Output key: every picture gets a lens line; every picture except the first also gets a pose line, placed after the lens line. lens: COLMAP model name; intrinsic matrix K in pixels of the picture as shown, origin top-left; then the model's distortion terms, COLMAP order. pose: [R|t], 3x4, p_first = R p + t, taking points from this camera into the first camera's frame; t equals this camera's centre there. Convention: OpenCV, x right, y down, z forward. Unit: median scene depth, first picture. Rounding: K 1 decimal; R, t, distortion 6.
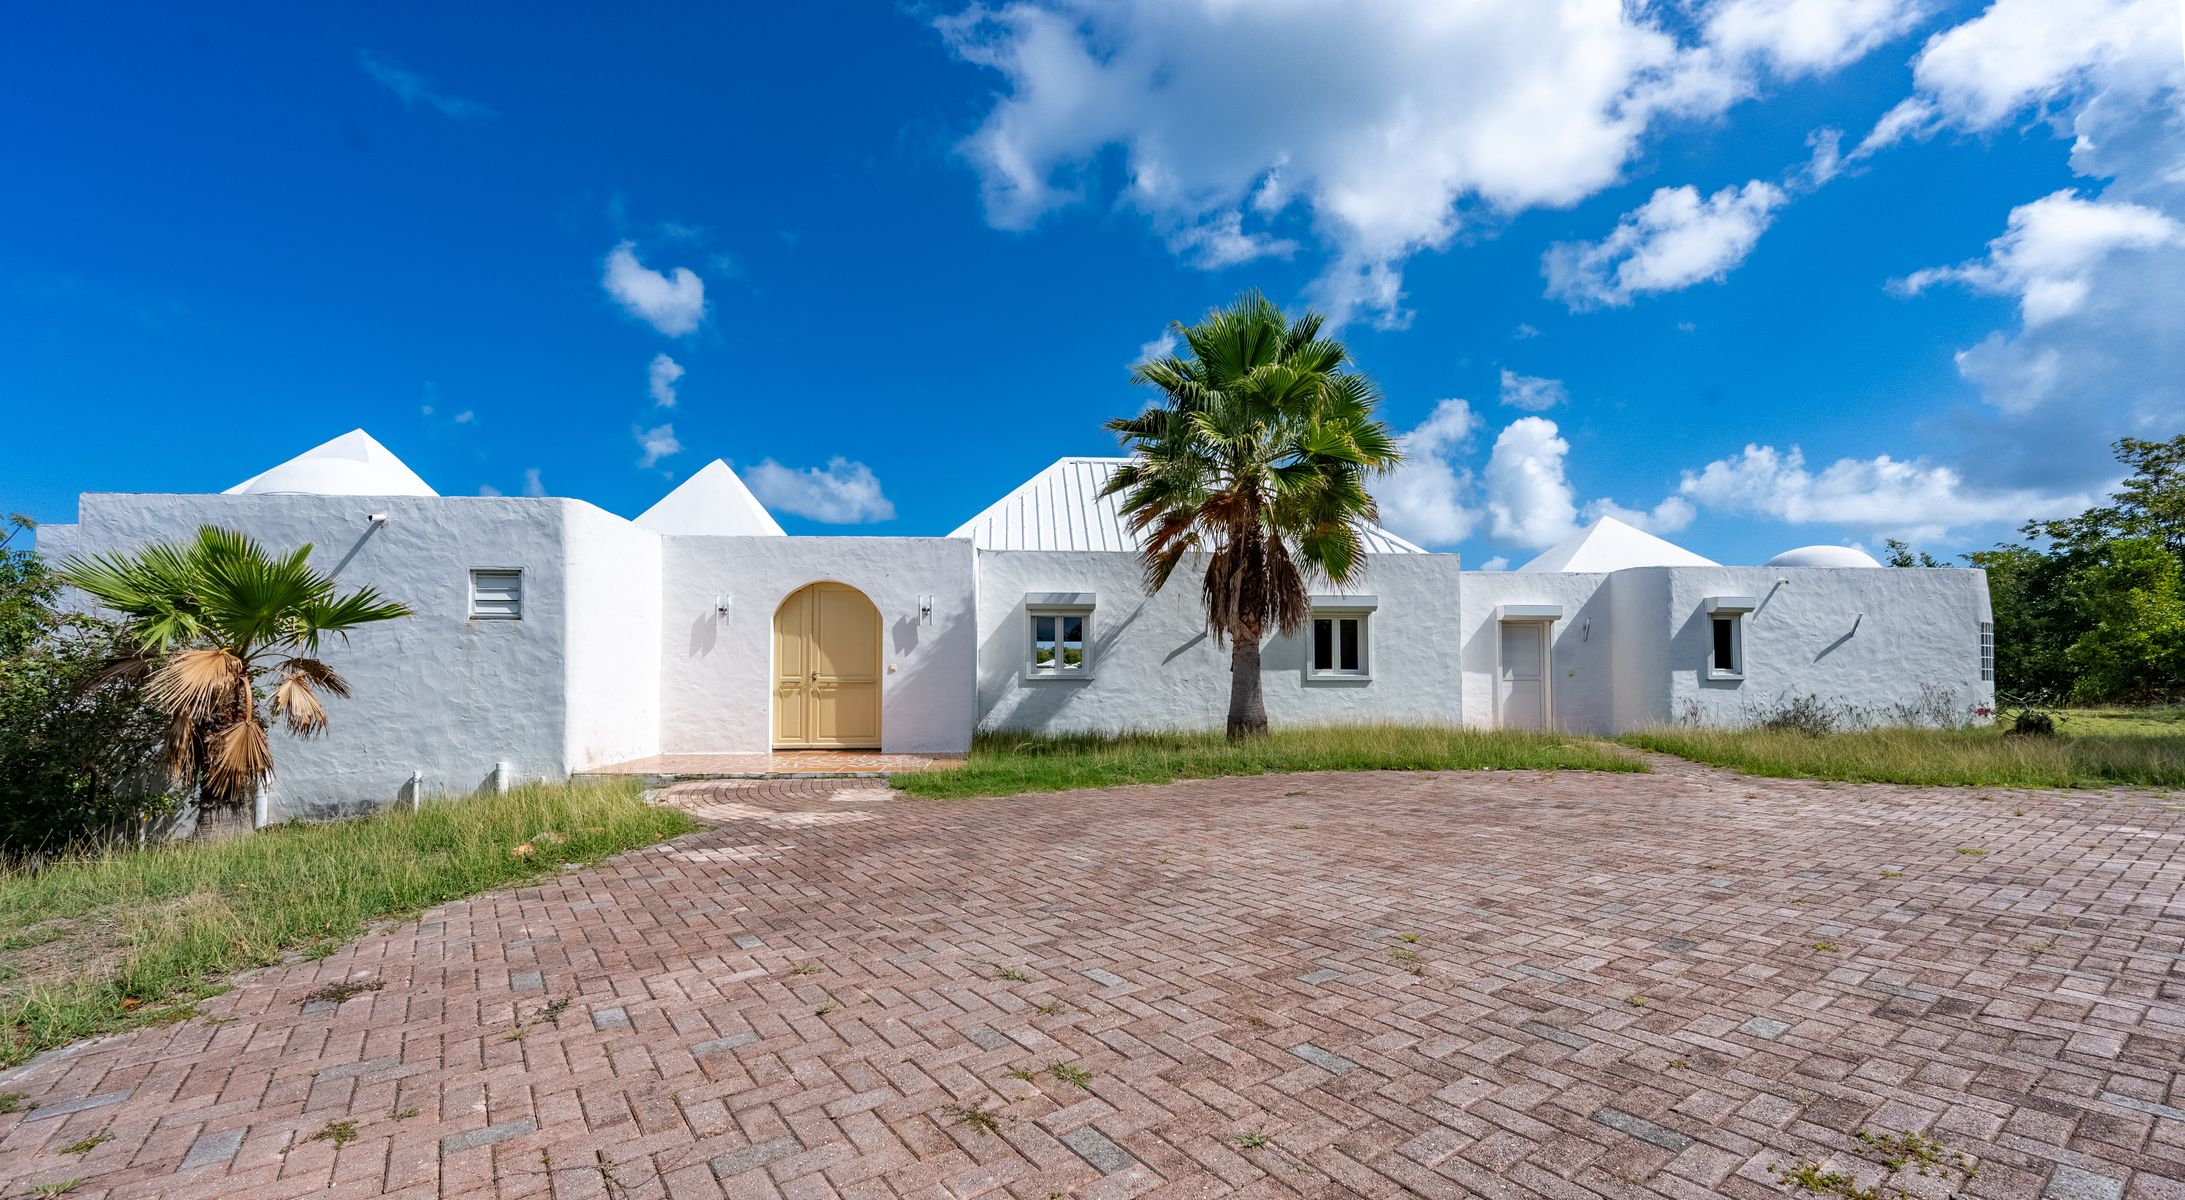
lens RADIAL K [[911.9, 0, 1088.3], [0, 911.9, 649.2], [0, 0, 1]] dist [-0.001689, -0.000122]
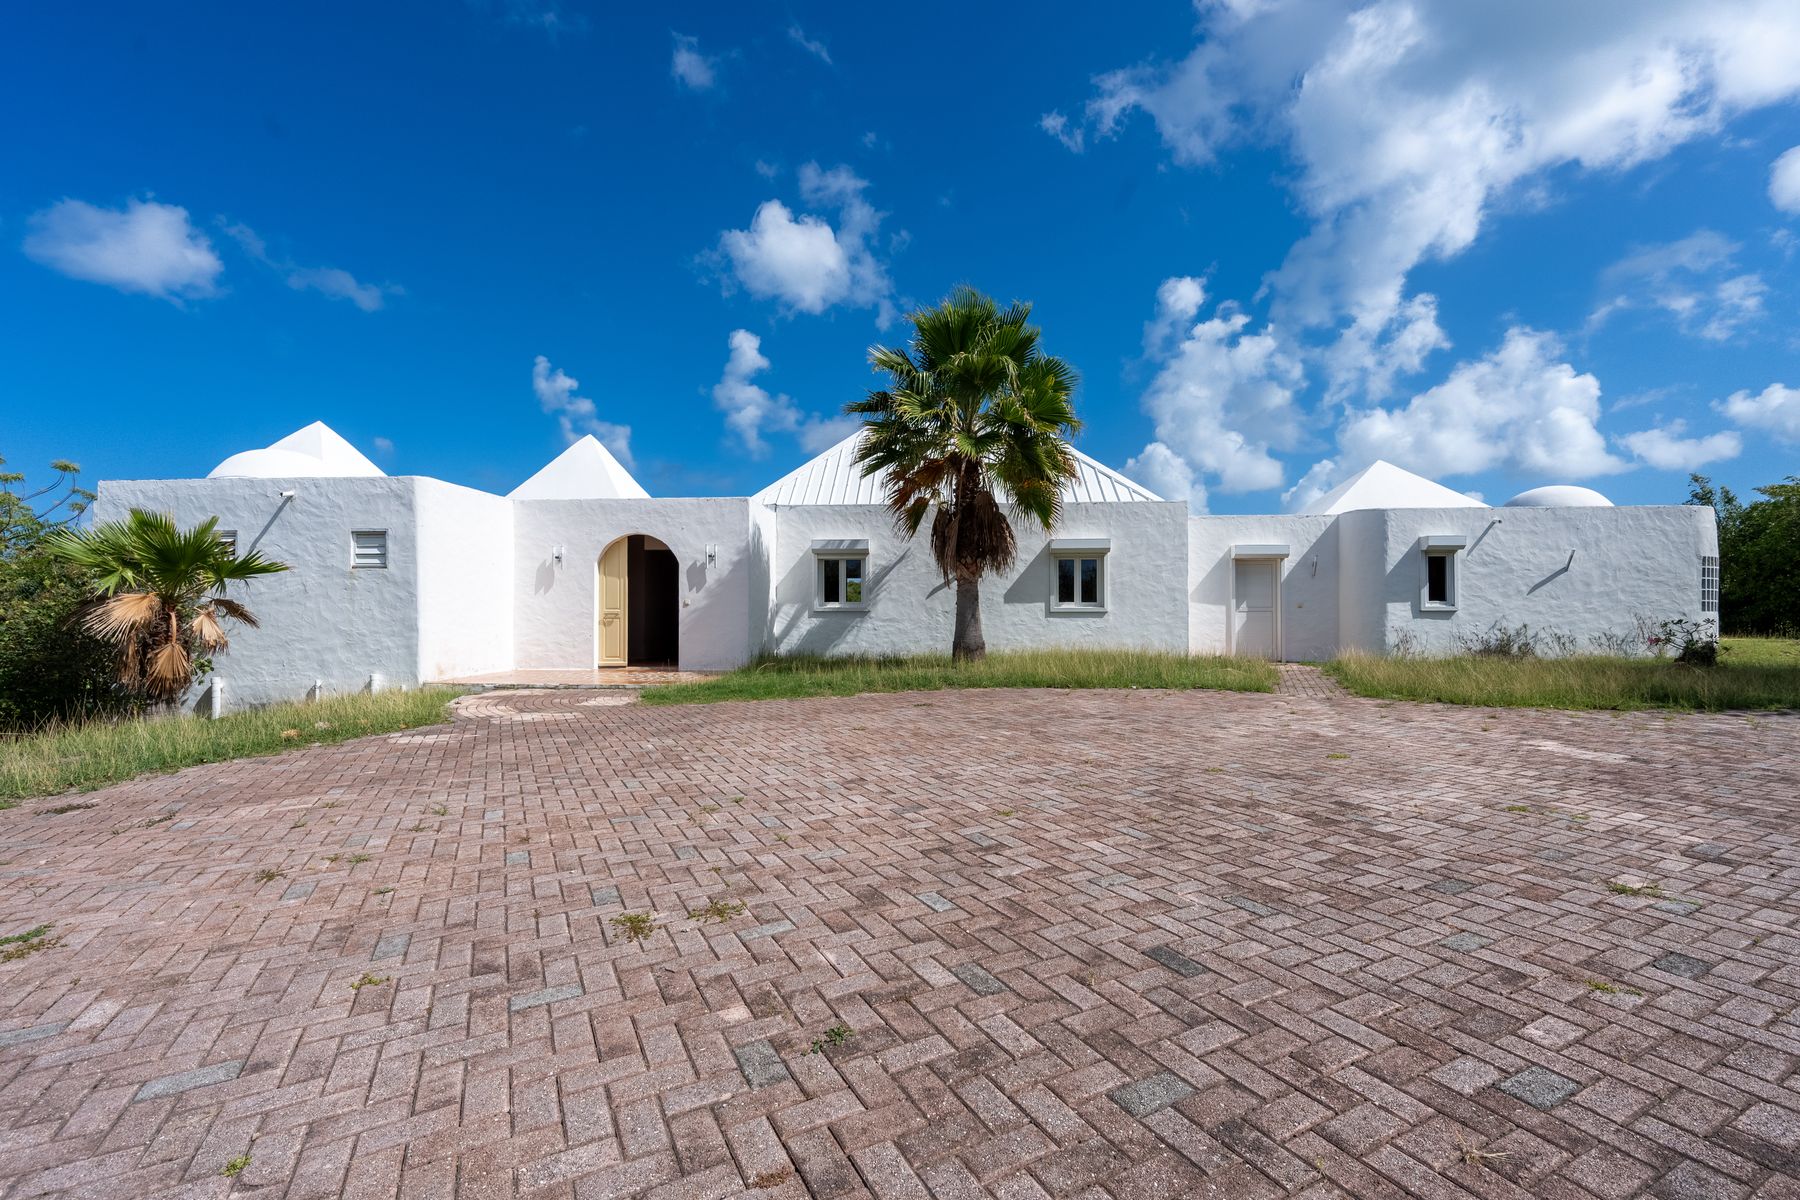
lens RADIAL K [[804.7, 0, 900.0], [0, 804.7, 600.0], [0, 0, 1]] dist [-0.001154, -0.000297]
pose [[0.991715, -0.002466, -0.128436, 0.220045], [0.005464, 0.999721, 0.022996, -0.006833], [0.128343, -0.023508, 0.991451, -0.061057]]
